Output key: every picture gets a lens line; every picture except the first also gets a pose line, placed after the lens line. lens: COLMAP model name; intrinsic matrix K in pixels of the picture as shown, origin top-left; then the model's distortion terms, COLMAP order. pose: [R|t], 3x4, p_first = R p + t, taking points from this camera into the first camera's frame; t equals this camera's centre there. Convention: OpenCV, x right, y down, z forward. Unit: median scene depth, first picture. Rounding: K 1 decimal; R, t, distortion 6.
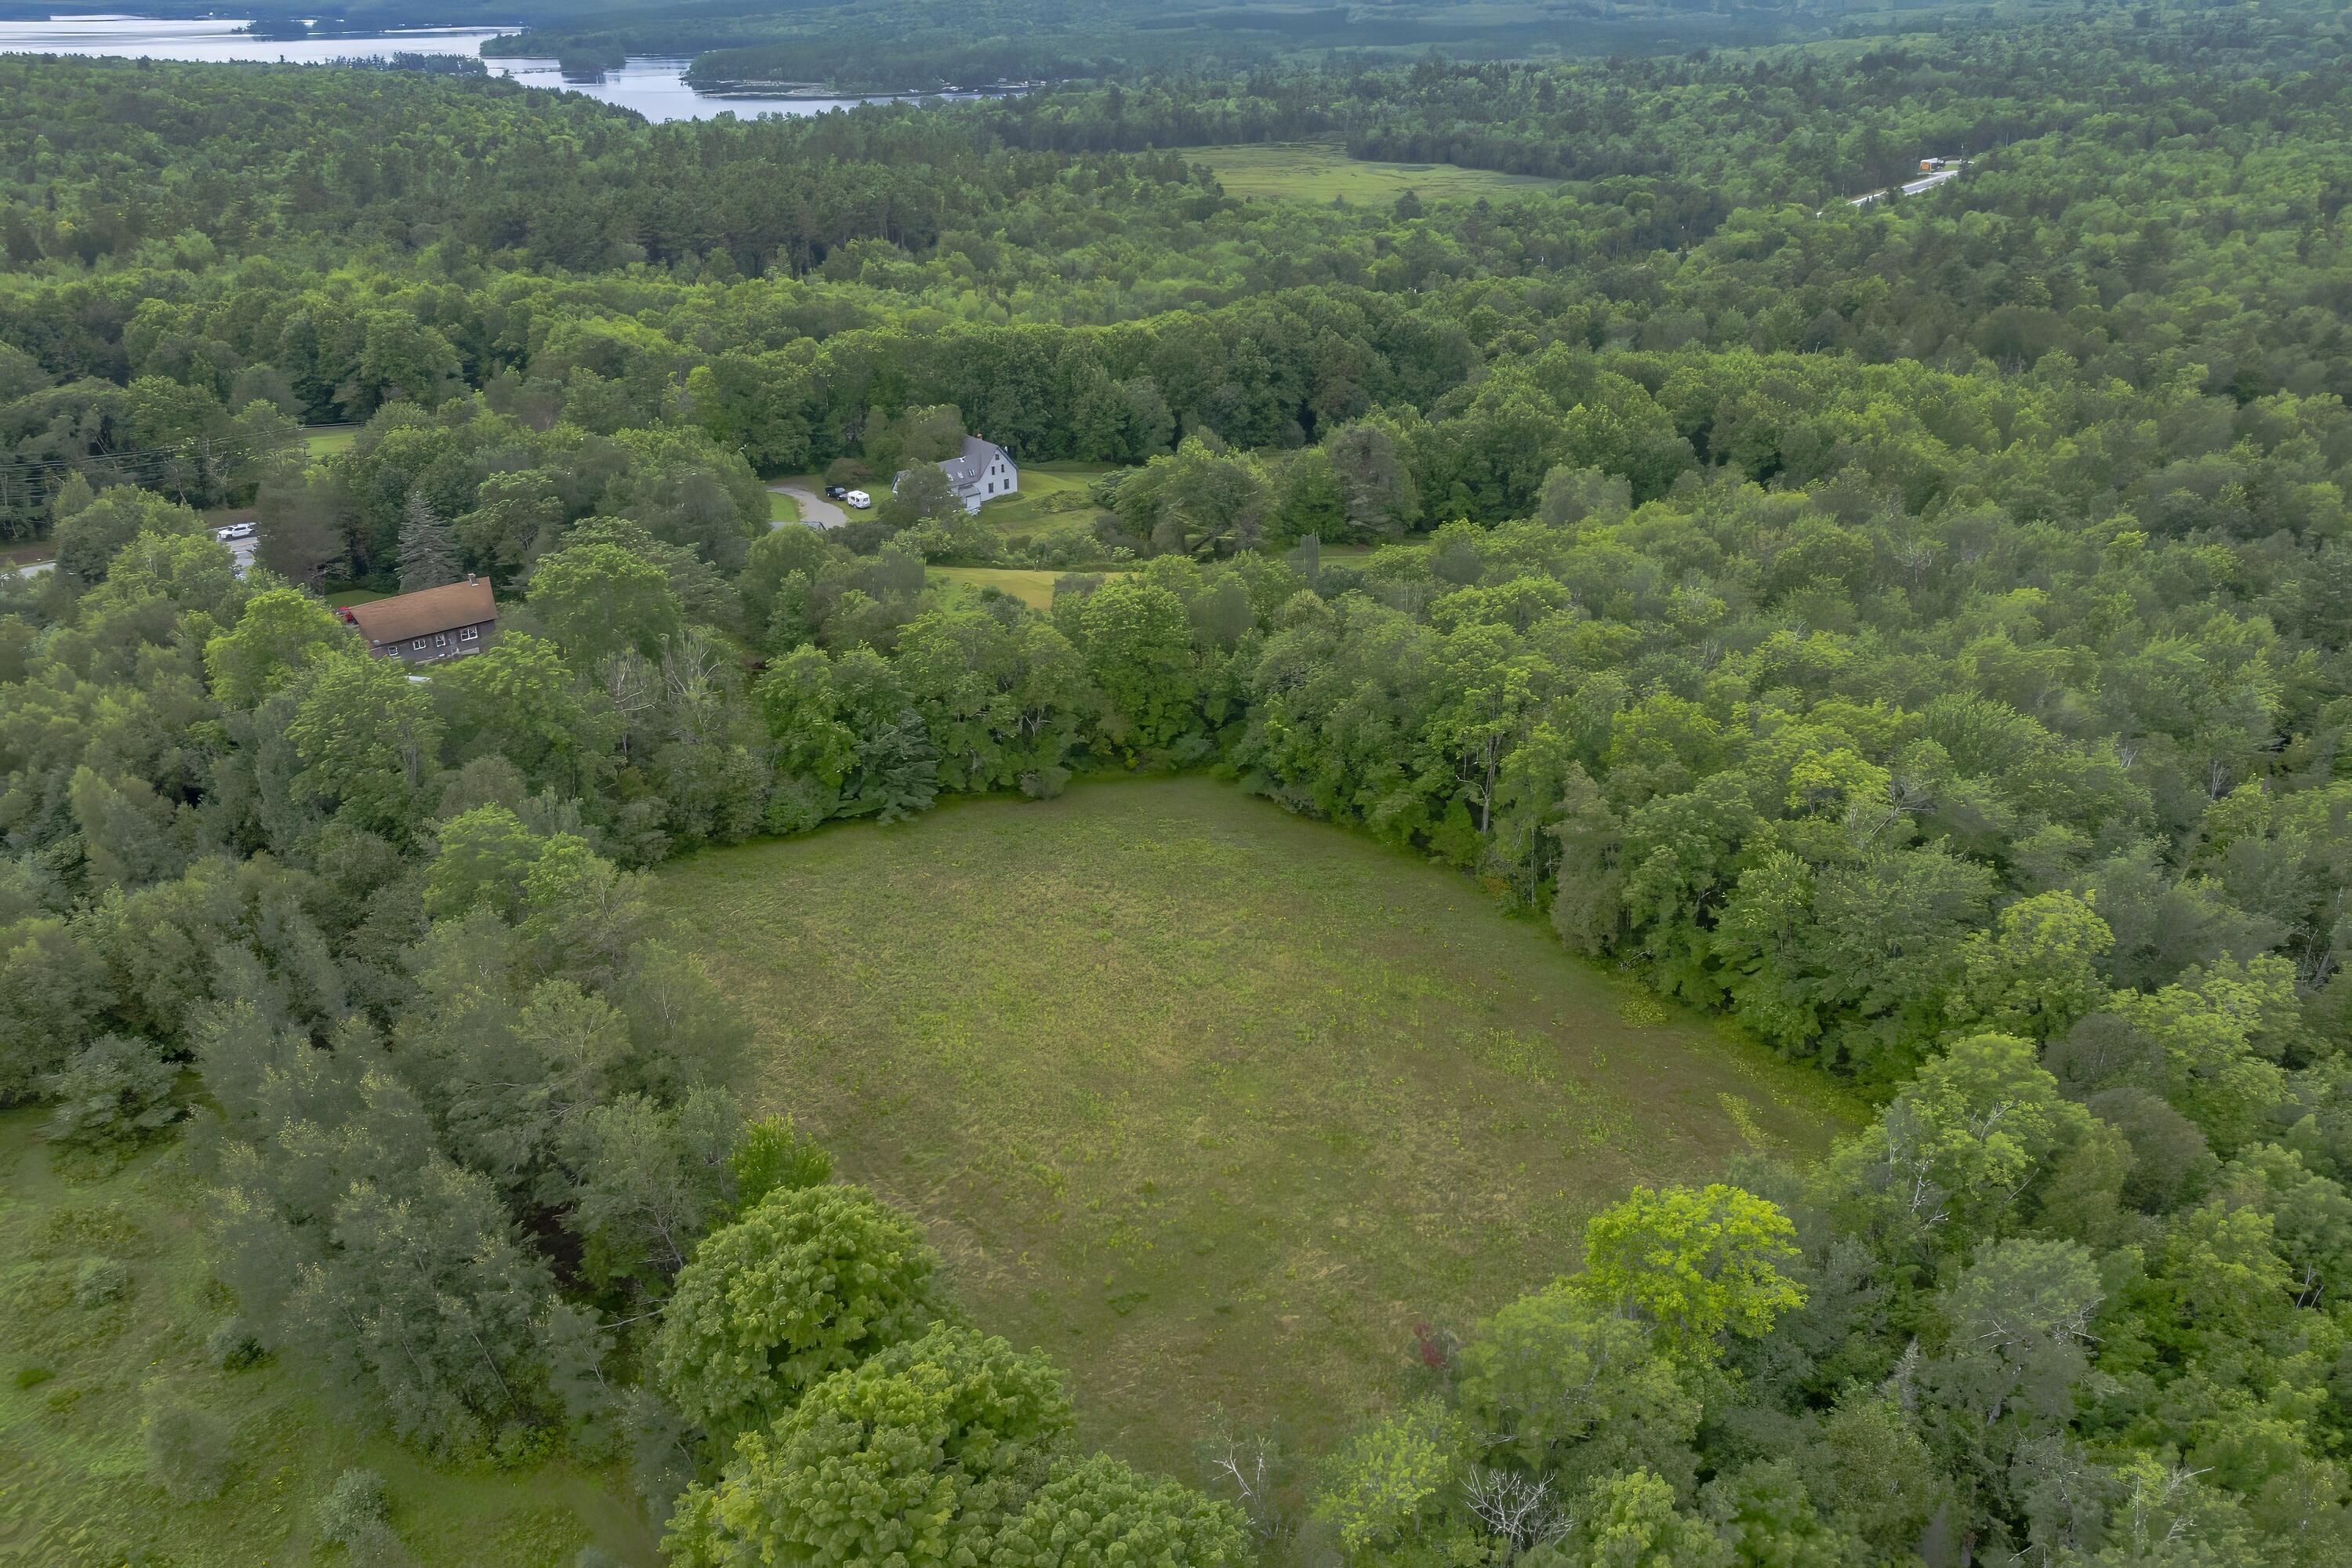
lens RADIAL K [[1654.3, 0, 1176.0], [0, 1654.3, 784.0], [0, 0, 1]] dist [-0.021620, 0.015832]
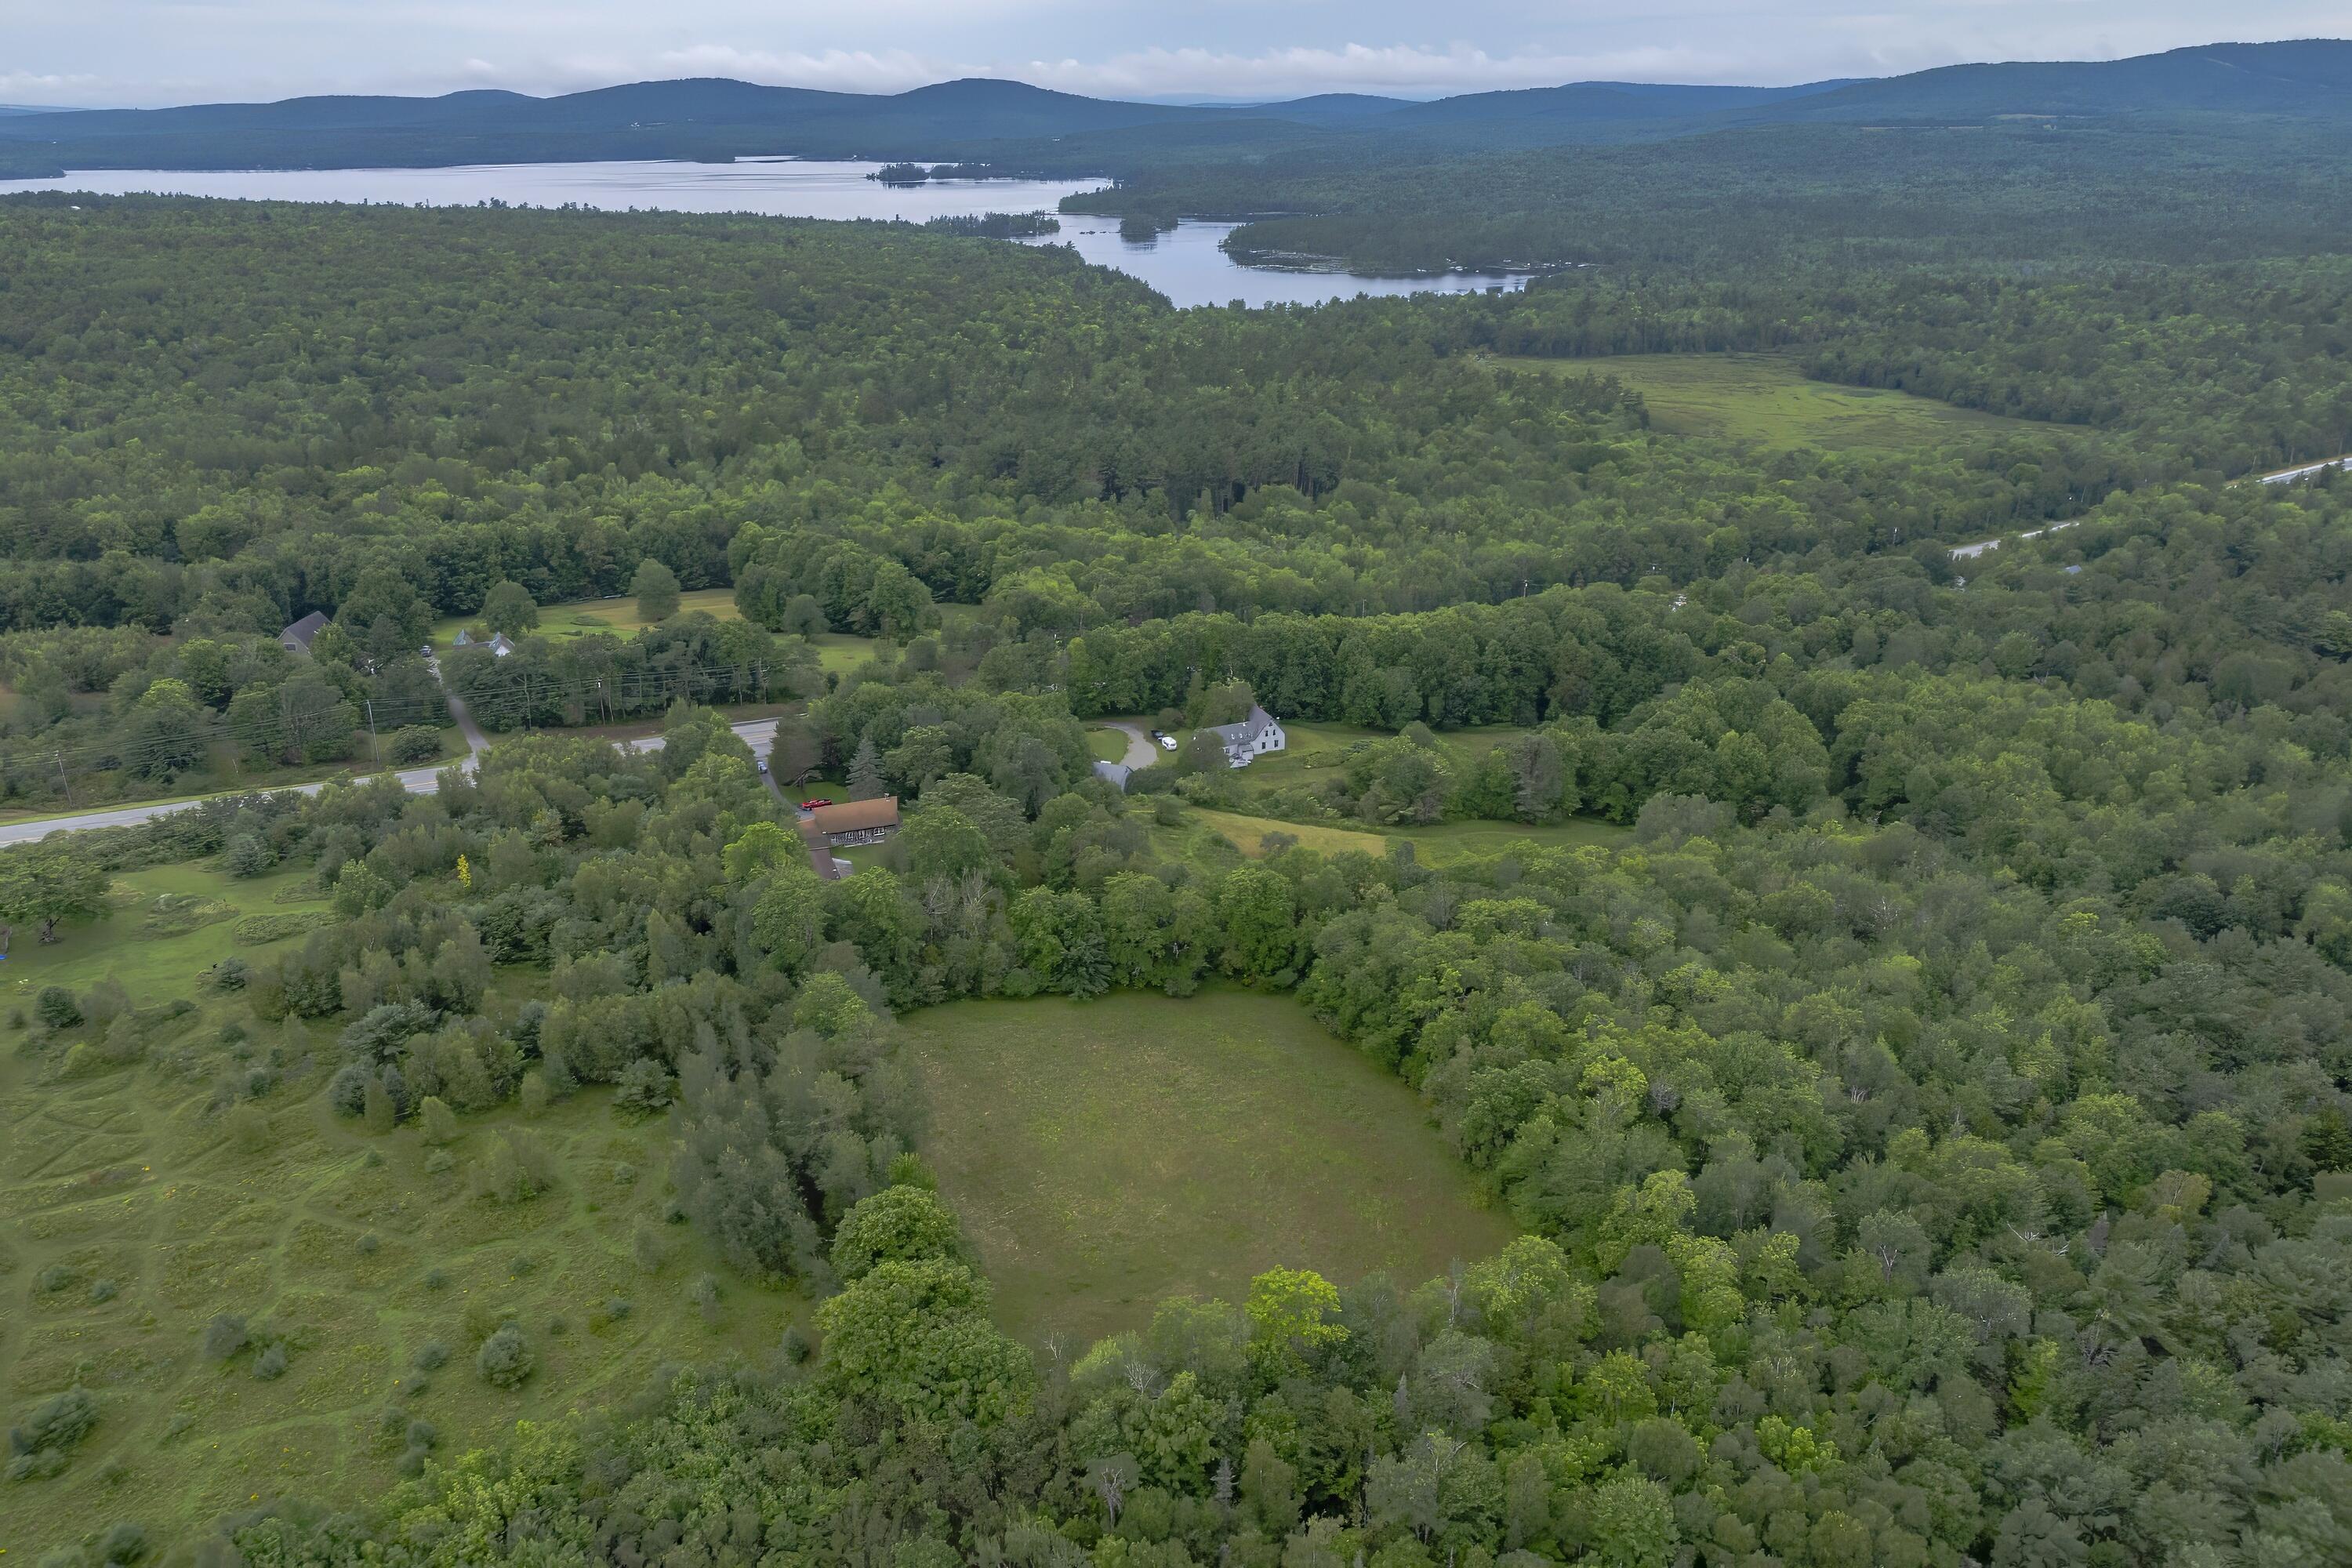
lens RADIAL K [[1629.1, 0, 1176.0], [0, 1629.1, 784.0], [0, 0, 1]] dist [-0.004227, -0.005162]
pose [[0.952621, 0.125393, -0.277110, 0.326499], [-0.144447, 0.988280, -0.049368, -0.116401], [0.267672, 0.087057, 0.959569, -0.521122]]
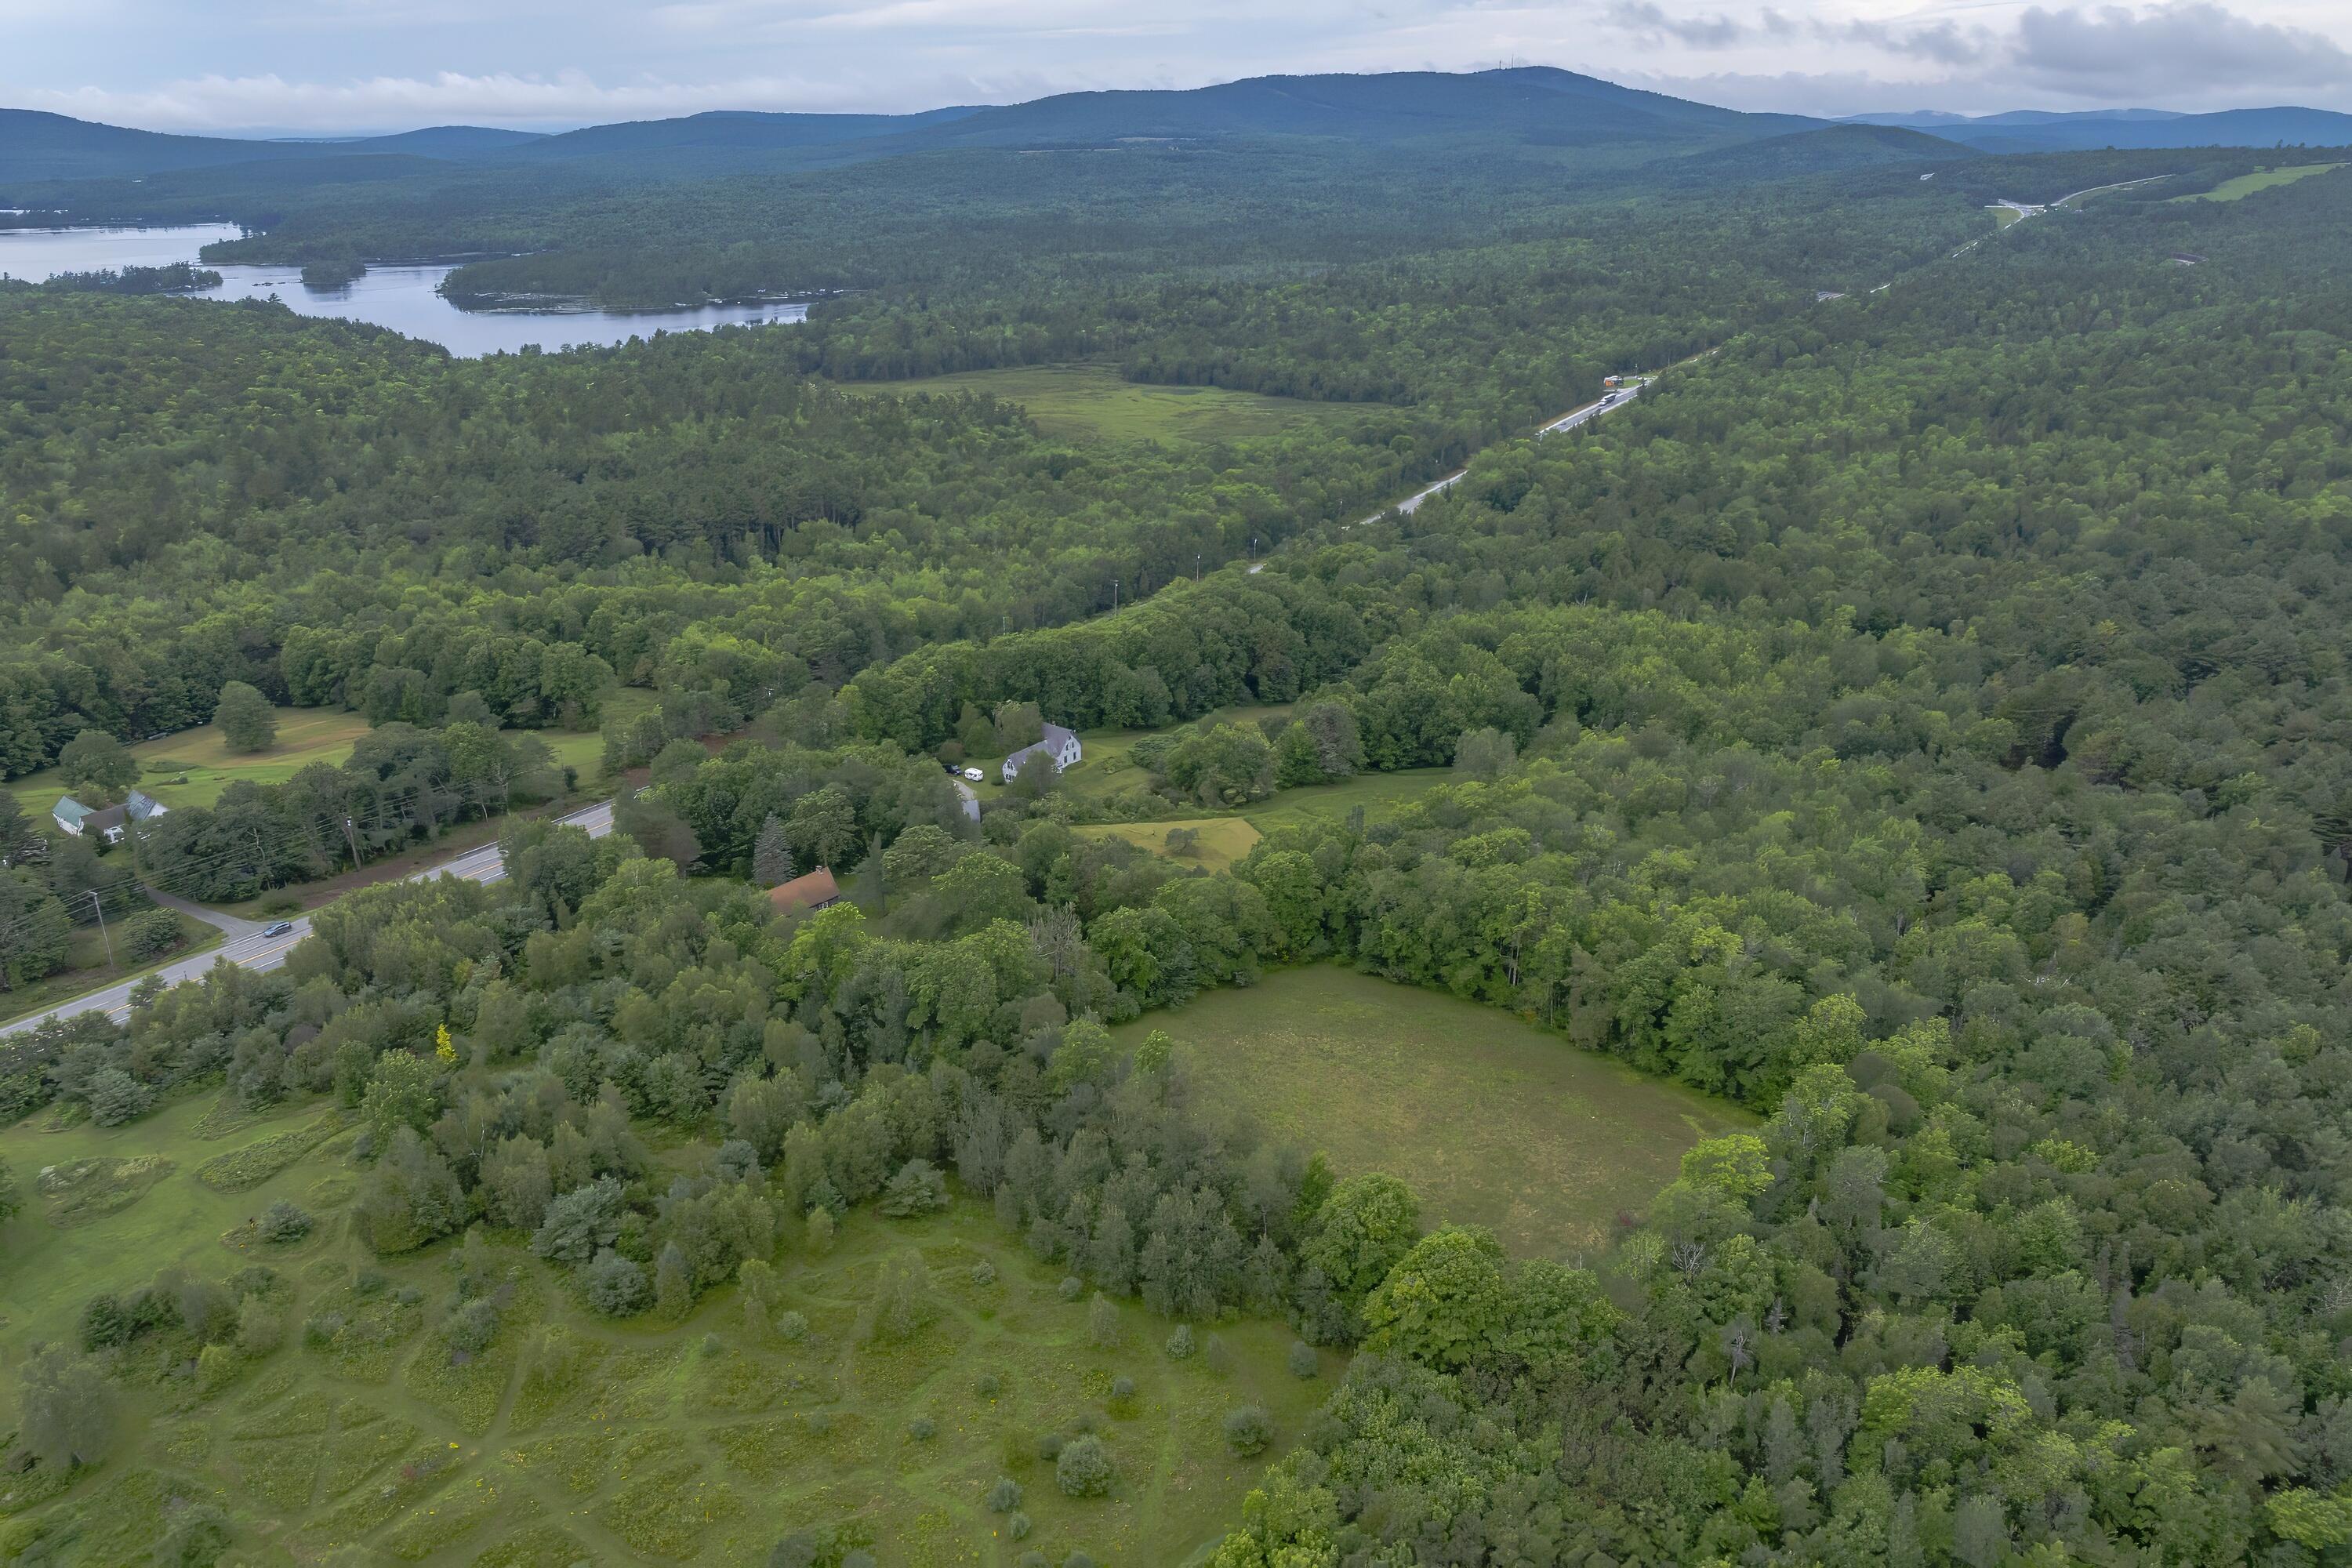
lens RADIAL K [[1622.3, 0, 1183.6], [0, 1622.3, 824.1], [0, 0, 1]] dist [-0.005973, -0.000587]
pose [[0.984380, -0.067369, 0.162659, -0.398396], [0.077548, 0.995355, -0.057055, -0.064761], [-0.158059, 0.068777, 0.985031, -0.599141]]
